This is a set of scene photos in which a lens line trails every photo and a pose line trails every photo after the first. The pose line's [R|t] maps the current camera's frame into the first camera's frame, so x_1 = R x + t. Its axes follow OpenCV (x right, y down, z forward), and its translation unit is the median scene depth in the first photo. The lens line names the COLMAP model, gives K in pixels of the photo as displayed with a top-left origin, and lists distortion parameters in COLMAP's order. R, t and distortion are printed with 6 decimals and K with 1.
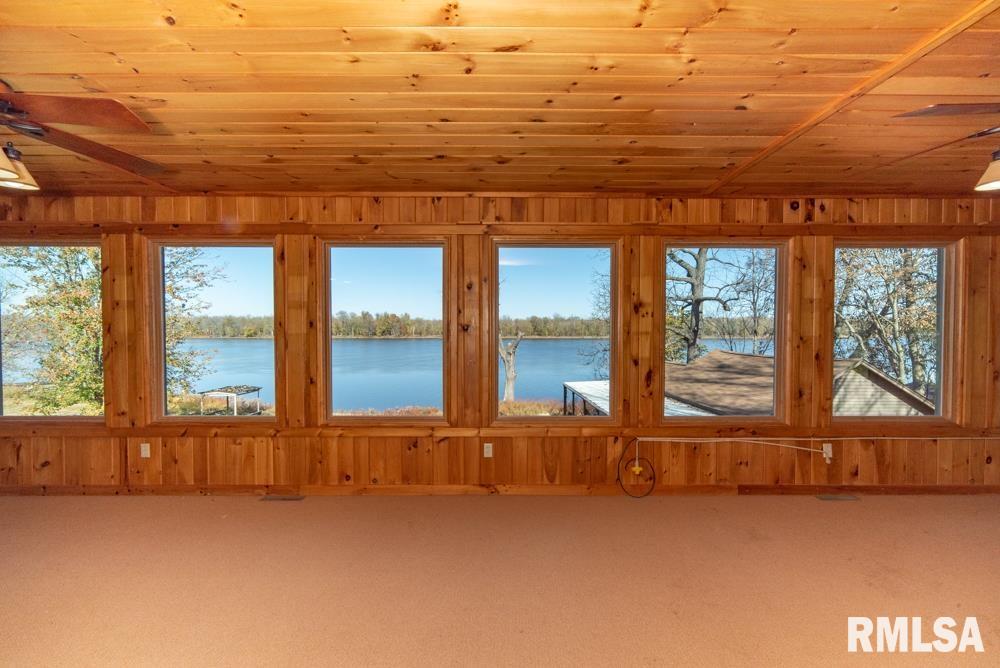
lens RADIAL K [[391.1, 0, 498.4], [0, 391.1, 337.4], [0, 0, 1]] dist [-0.001994, -0.000169]
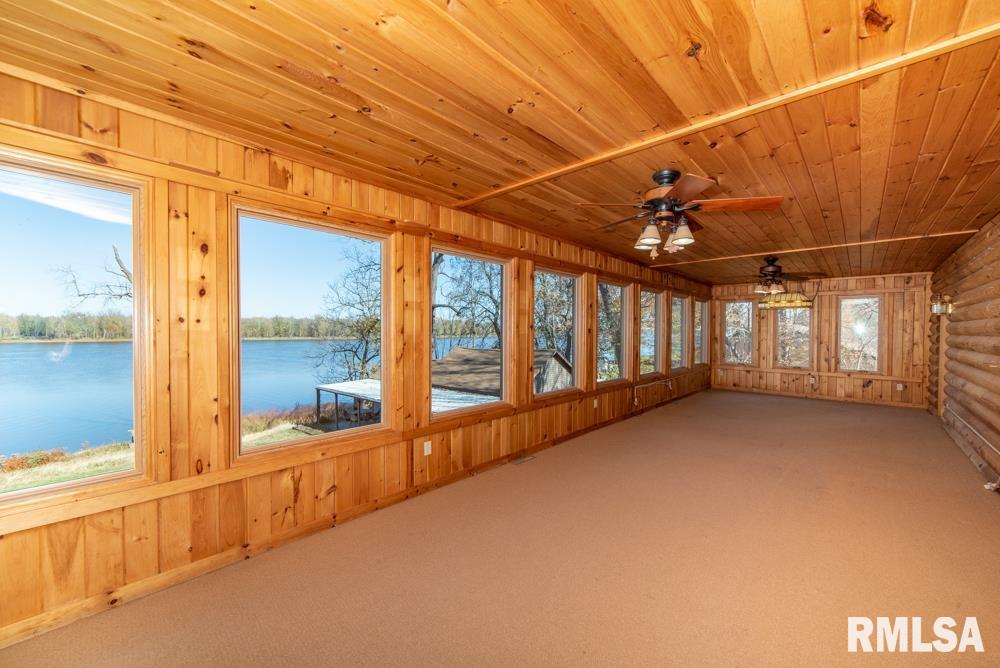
lens RADIAL K [[398.3, 0, 502.4], [0, 398.3, 338.8], [0, 0, 1]] dist [-0.000997, 0.000222]
pose [[0.676238, -0.010321, 0.736611, -0.437600], [0.009875, 0.999939, 0.004945, -0.000668], [-0.736617, 0.003930, 0.676299, 0.040651]]
